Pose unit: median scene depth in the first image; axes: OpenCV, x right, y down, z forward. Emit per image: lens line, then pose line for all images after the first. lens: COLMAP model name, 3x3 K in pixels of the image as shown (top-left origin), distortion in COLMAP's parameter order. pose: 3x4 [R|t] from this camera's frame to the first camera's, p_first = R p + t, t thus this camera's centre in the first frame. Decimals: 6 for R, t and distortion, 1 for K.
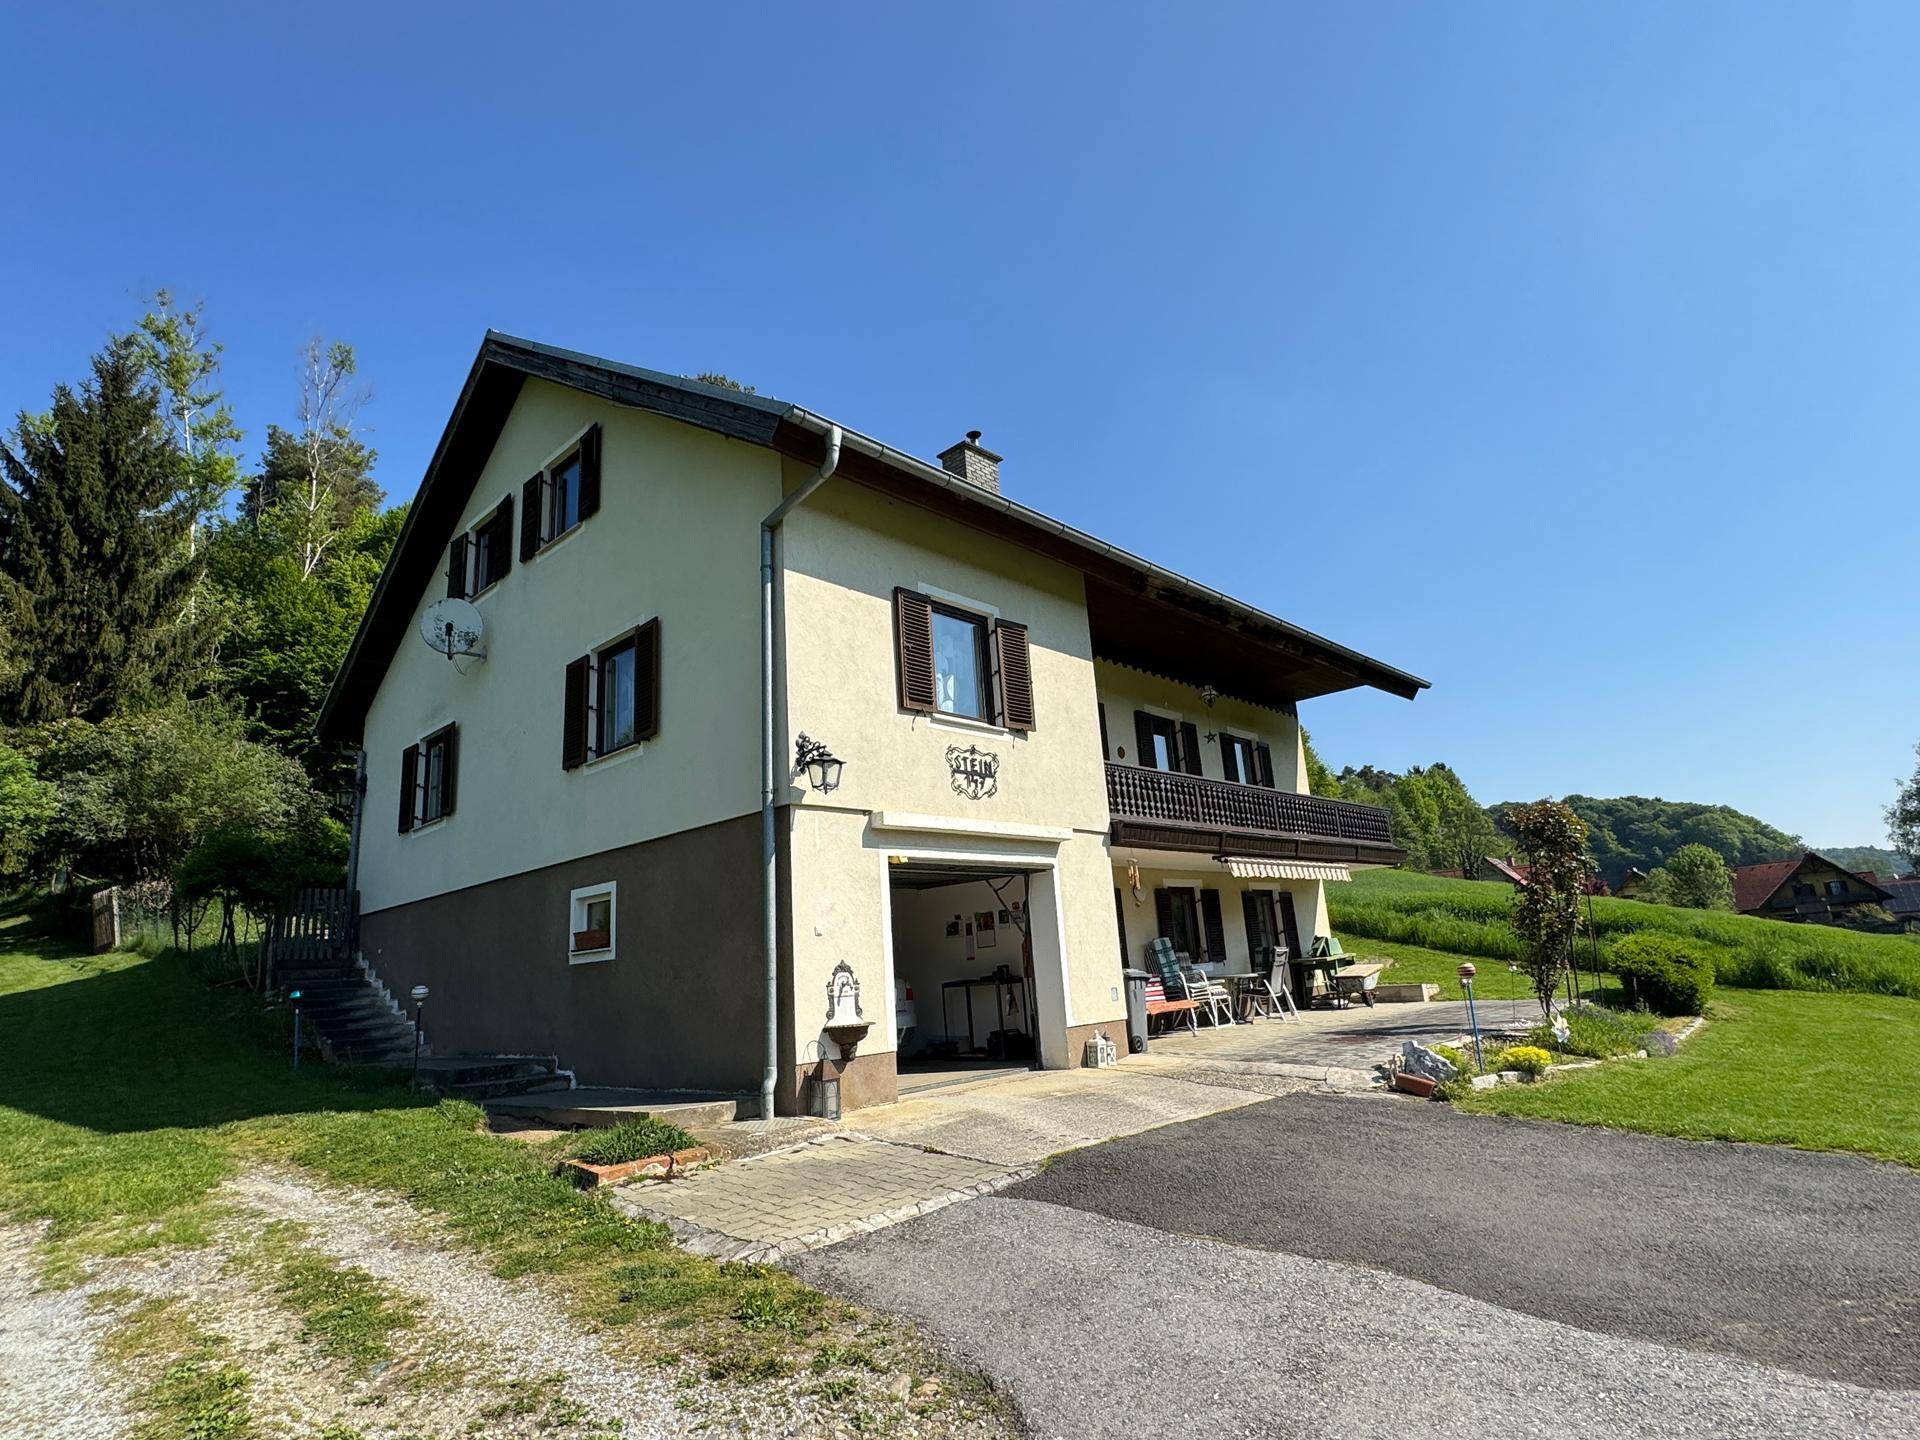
lens RADIAL K [[1019.8, 0, 956.9], [0, 1019.8, 718.1], [0, 0, 1]] dist [-0.004855, 0.005203]
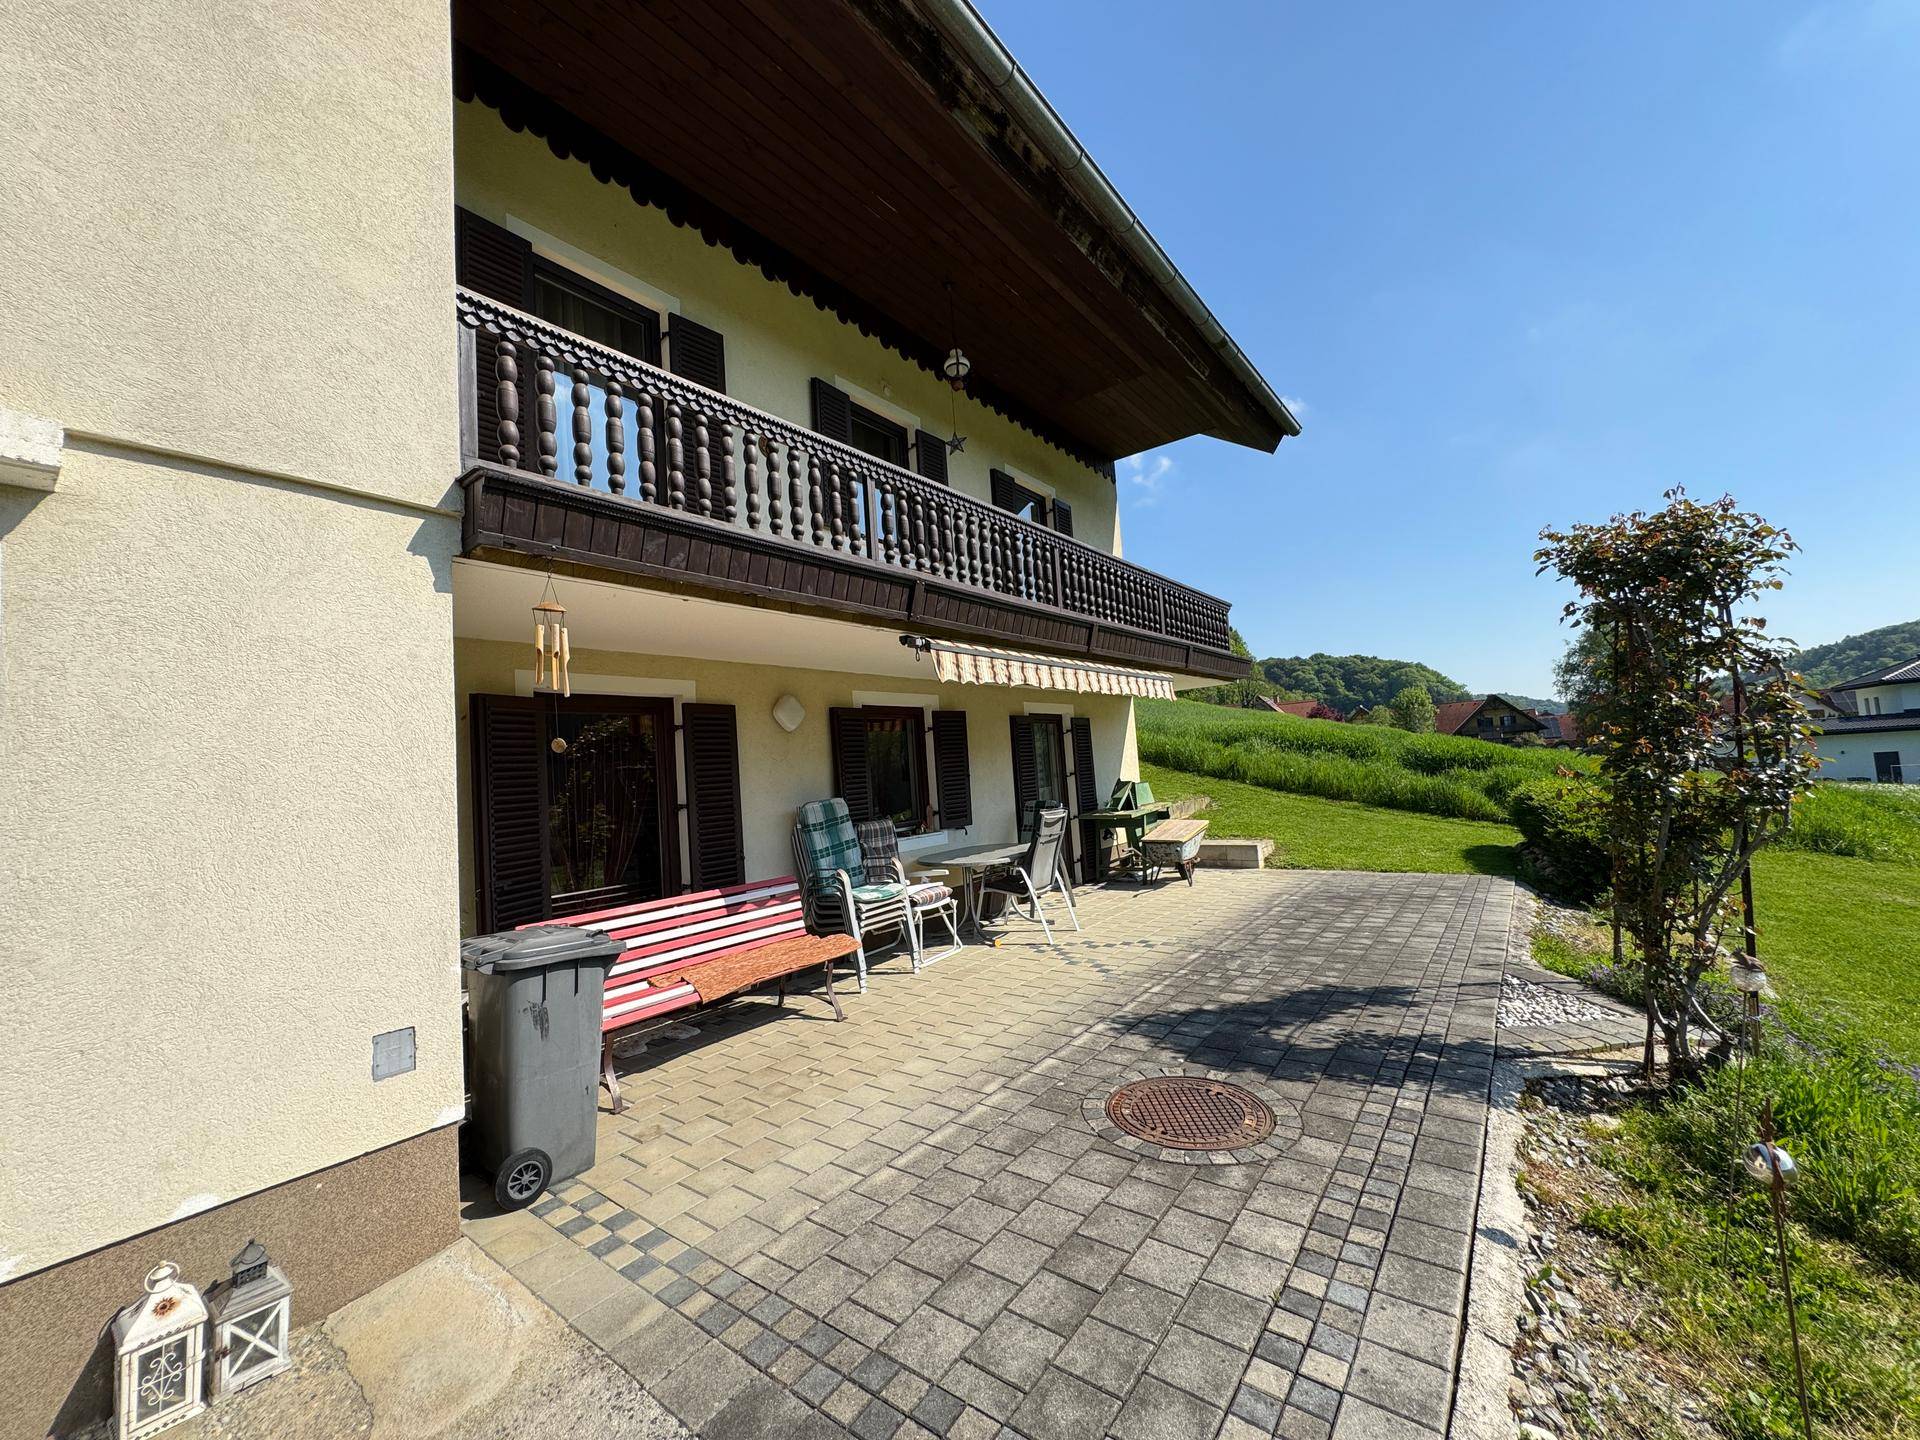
lens RADIAL K [[766.4, 0, 953.1], [0, 766.4, 719.5], [0, 0, 1]] dist [-0.003197, 0.000378]
pose [[0.994541, 0.007338, 0.104089, 0.185761], [-0.024736, 0.985669, 0.166865, 0.088737], [-0.101373, -0.168529, 0.980470, 0.507559]]
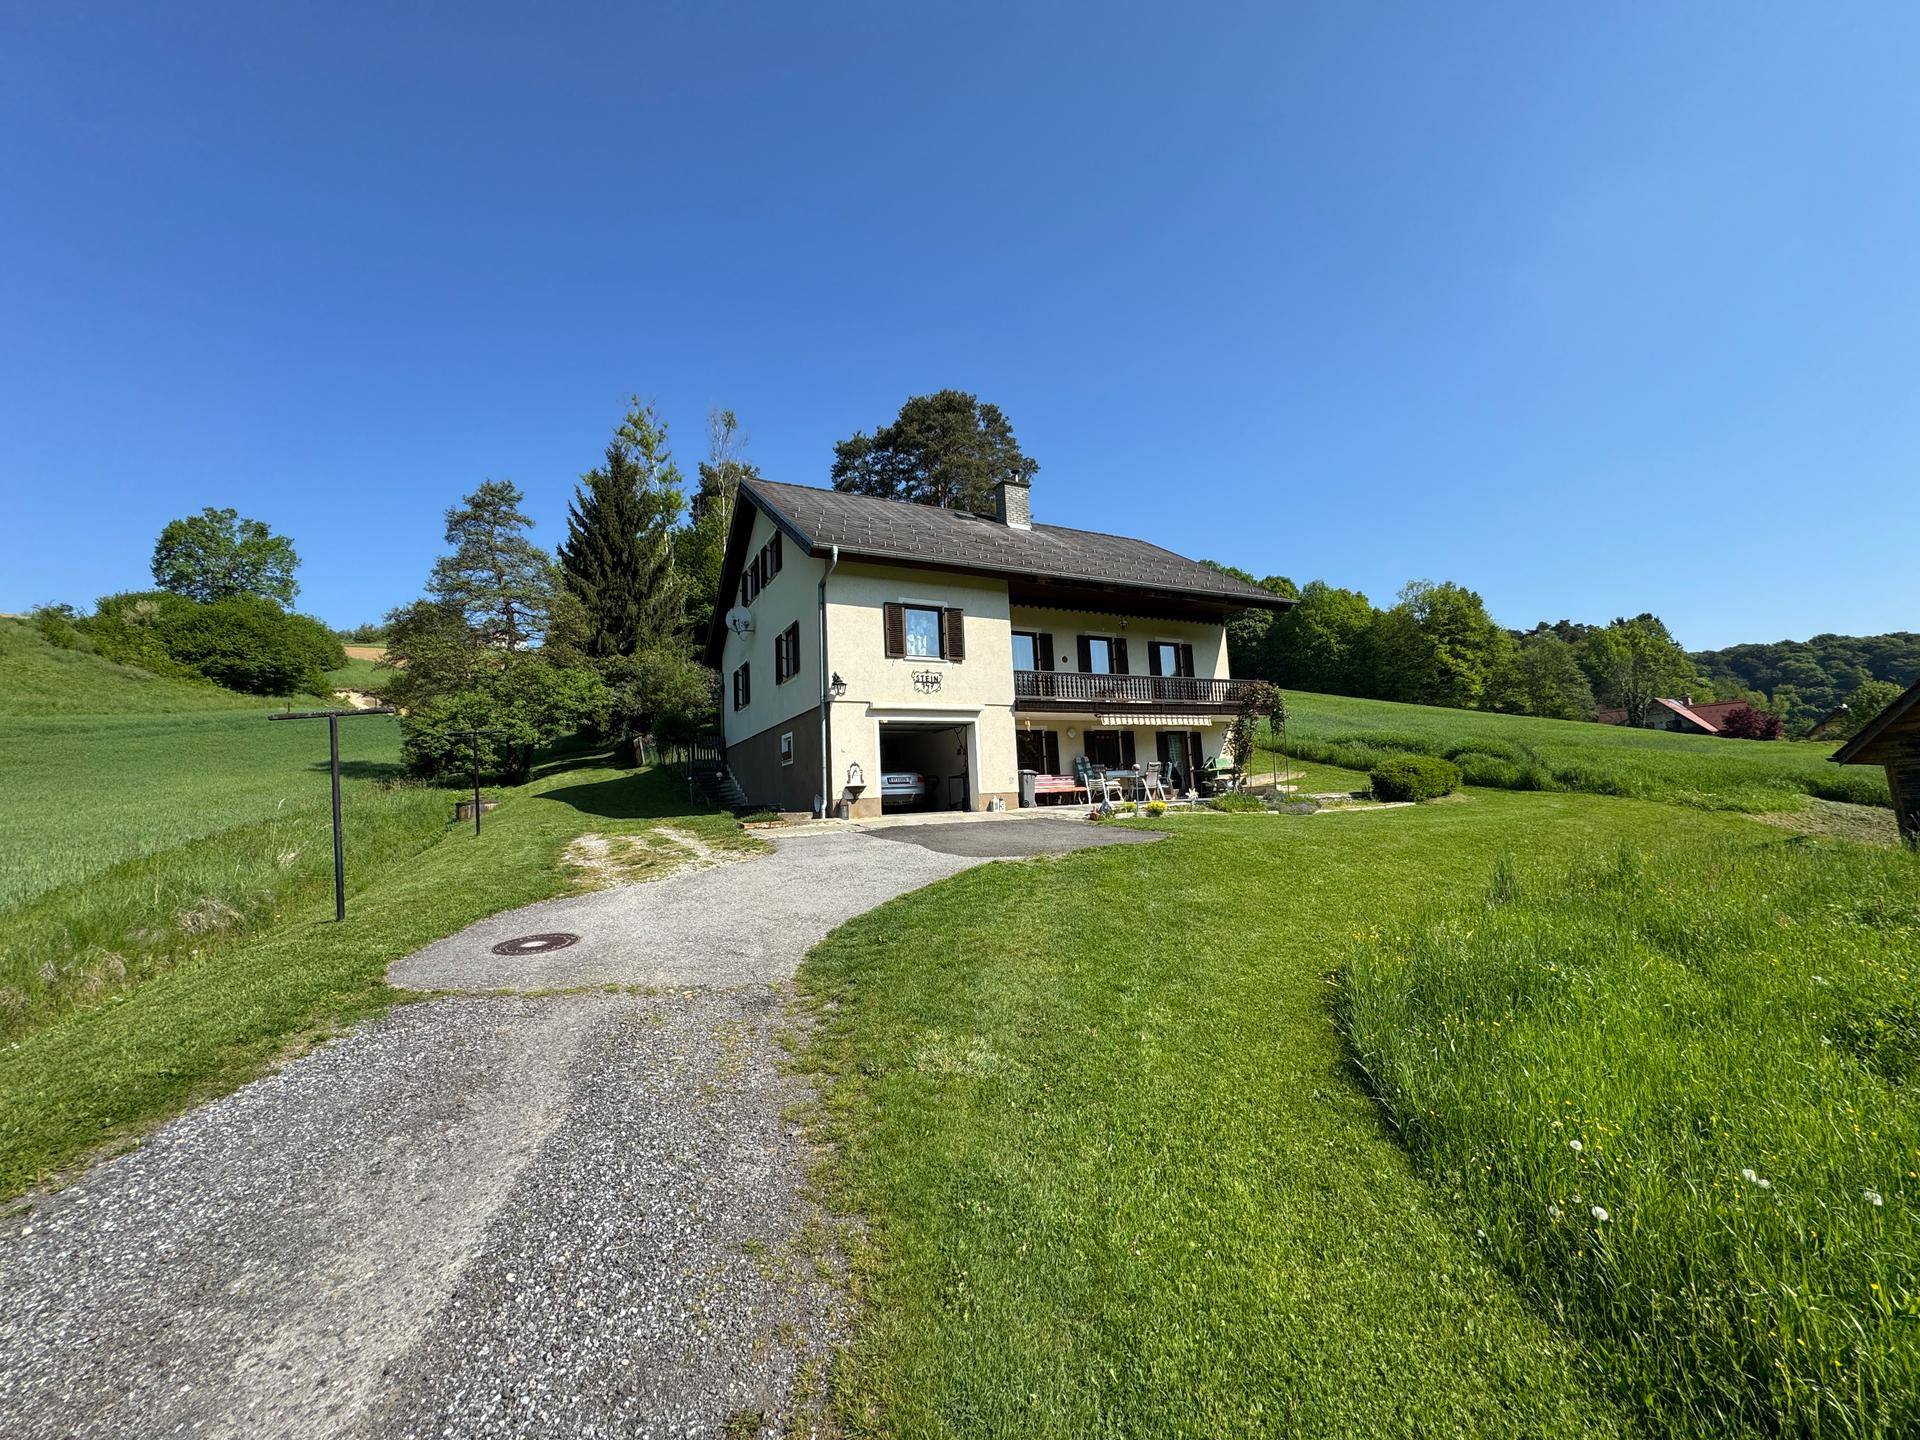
lens RADIAL K [[766.4, 0, 958.3], [0, 766.4, 720.4], [0, 0, 1]] dist [-0.003197, 0.000378]
pose [[0.948854, -0.018022, -0.315200, 0.359678], [0.064656, 0.988302, 0.138126, -0.053857], [0.309024, -0.151441, 0.938920, -0.338777]]
